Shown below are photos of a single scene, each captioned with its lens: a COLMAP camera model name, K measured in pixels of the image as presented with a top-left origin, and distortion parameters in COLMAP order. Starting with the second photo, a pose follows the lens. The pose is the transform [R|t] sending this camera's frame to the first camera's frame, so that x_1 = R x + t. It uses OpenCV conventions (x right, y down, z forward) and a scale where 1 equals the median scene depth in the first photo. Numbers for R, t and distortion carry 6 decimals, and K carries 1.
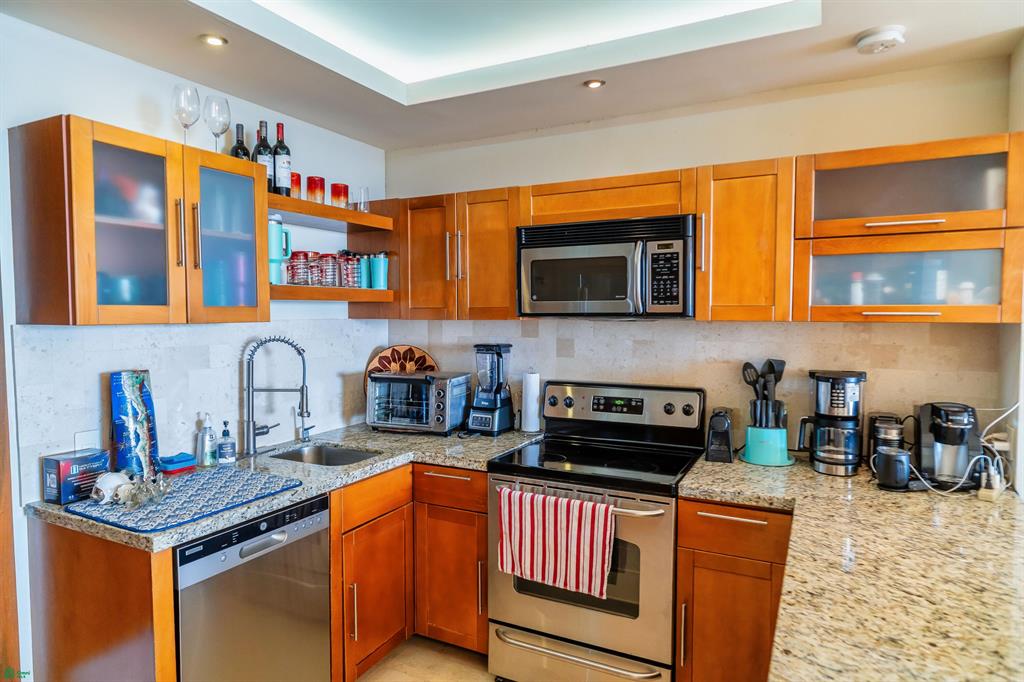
lens RADIAL K [[614.2, 0, 501.9], [0, 614.2, 340.8], [0, 0, 1]] dist [-0.001775, -0.000135]
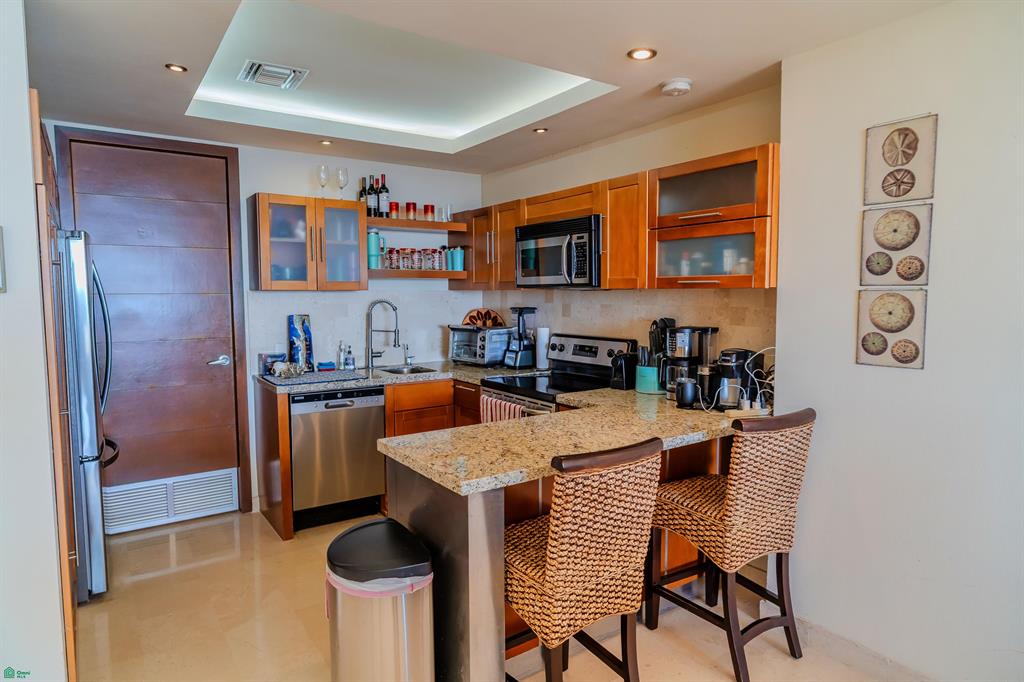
lens RADIAL K [[602.8, 0, 510.6], [0, 602.8, 340.9], [0, 0, 1]] dist [-0.002625, 0.002626]
pose [[0.883551, 0.036067, -0.466944, 0.774919], [-0.020257, 0.999040, 0.038836, 0.037461], [0.467897, -0.024855, 0.883434, -0.336314]]
